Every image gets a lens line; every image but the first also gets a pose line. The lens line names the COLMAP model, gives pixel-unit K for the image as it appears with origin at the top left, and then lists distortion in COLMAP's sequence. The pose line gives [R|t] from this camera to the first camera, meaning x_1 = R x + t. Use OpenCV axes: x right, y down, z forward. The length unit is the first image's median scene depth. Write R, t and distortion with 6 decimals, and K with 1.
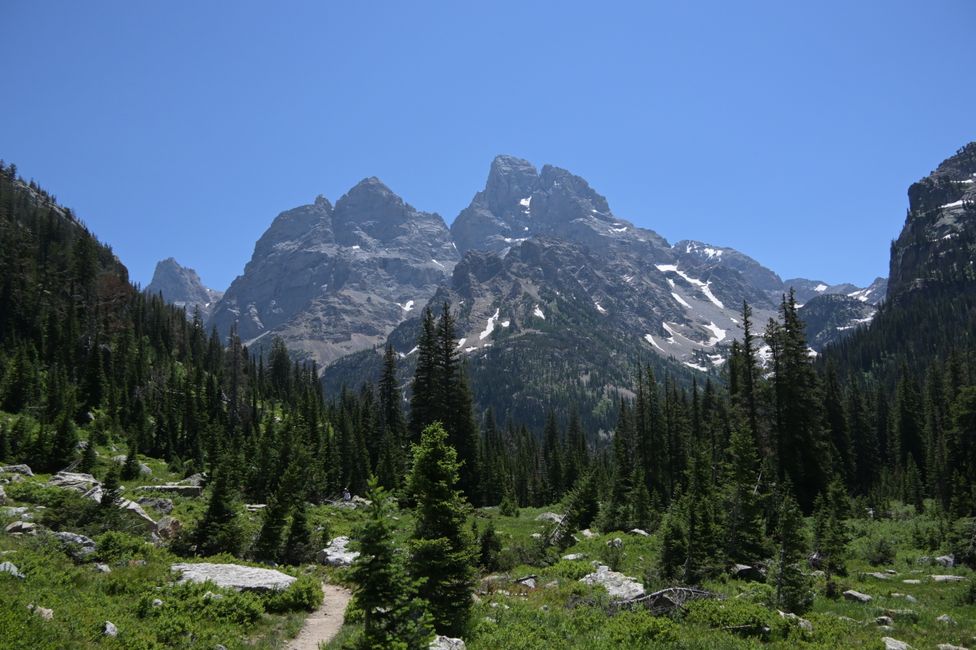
lens RADIAL K [[762.2, 0, 491.7], [0, 762.2, 321.4], [0, 0, 1]] dist [0.031930, -0.032125]
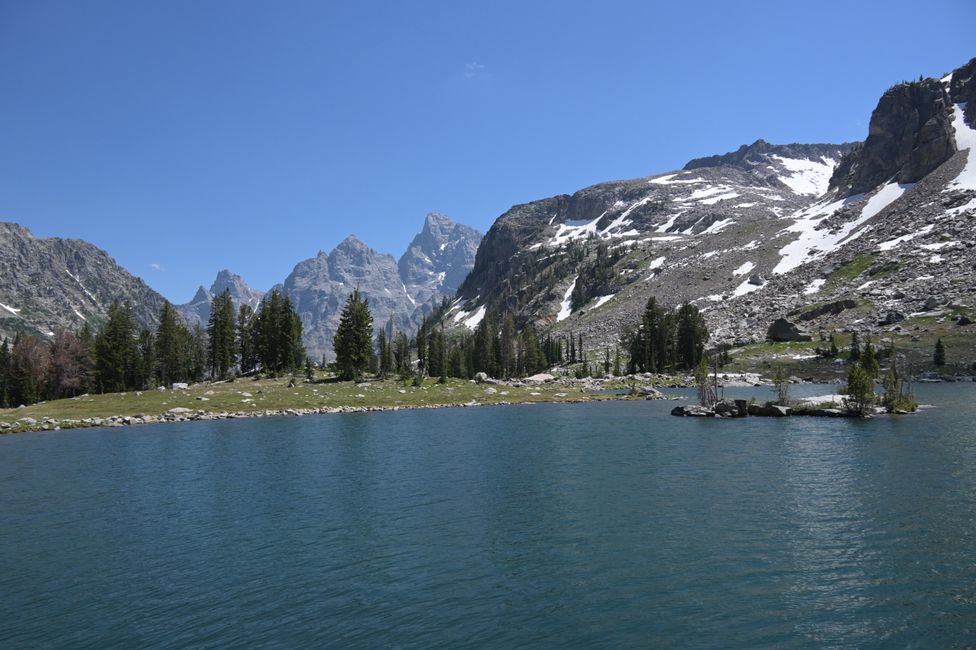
lens RADIAL K [[762.2, 0, 491.3], [0, 762.2, 328.2], [0, 0, 1]] dist [0.031930, -0.032125]
pose [[0.999744, 0.019102, 0.012167, 0.156201], [-0.020568, 0.990669, 0.134728, -0.247829], [-0.009480, -0.134943, 0.990808, -0.799385]]
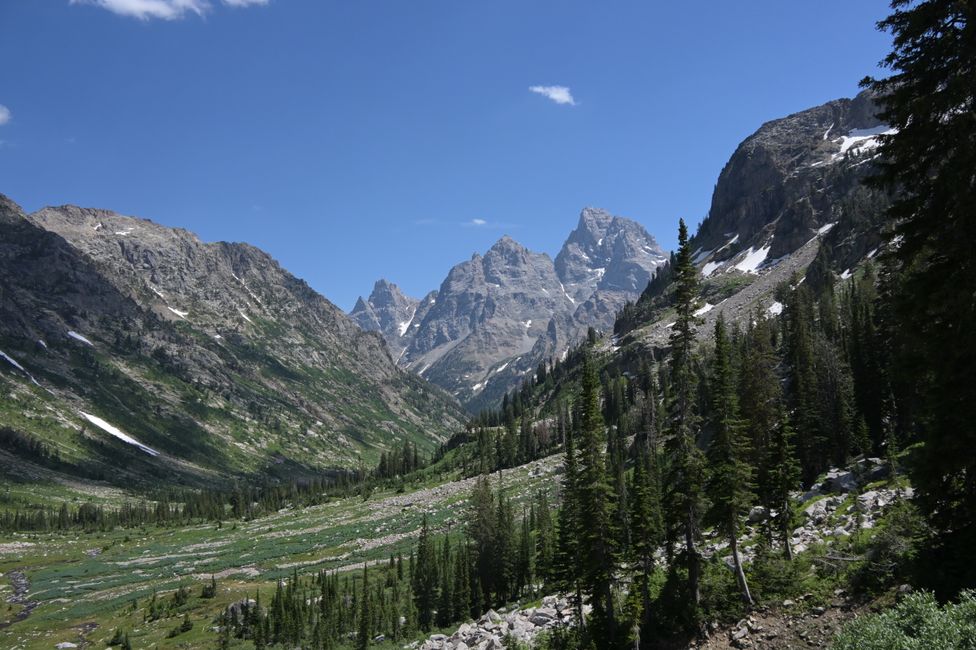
lens RADIAL K [[762.2, 0, 485.6], [0, 762.2, 323.7], [0, 0, 1]] dist [0.031930, -0.032125]
pose [[0.982603, -0.023081, -0.184277, 0.113164], [0.044864, 0.992360, 0.114927, -0.215972], [0.180217, -0.121195, 0.976132, -0.704550]]
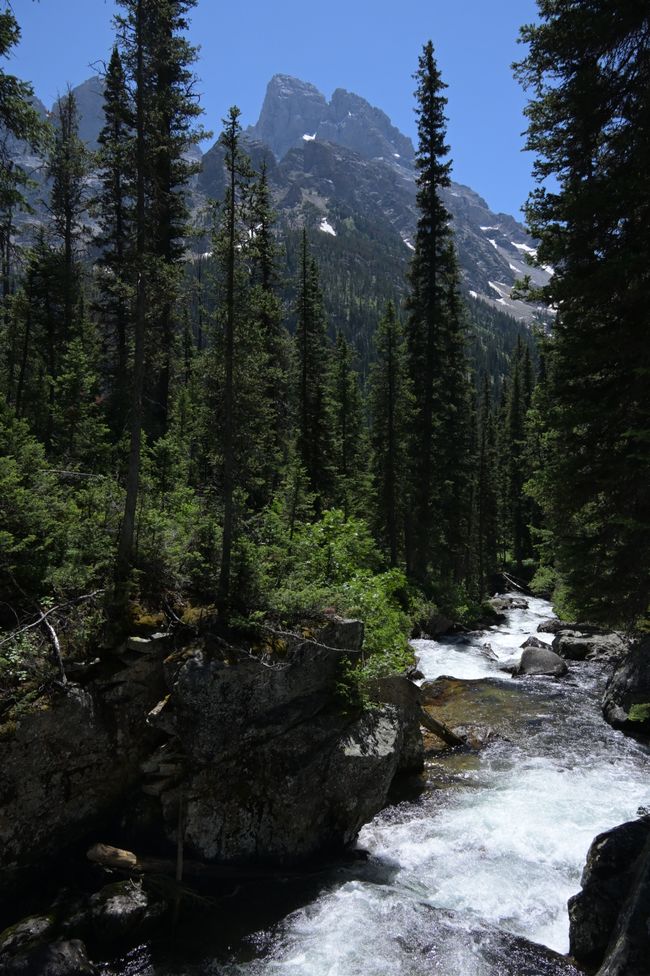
lens RADIAL K [[762.2, 0, 325.5], [0, 762.2, 488.3], [0, 0, 1]] dist [0.031930, -0.032125]
pose [[0.995430, 0.038957, 0.087189, 0.007499], [-0.054851, 0.980620, 0.188084, 0.054943], [-0.078172, -0.192007, 0.978275, 0.200046]]
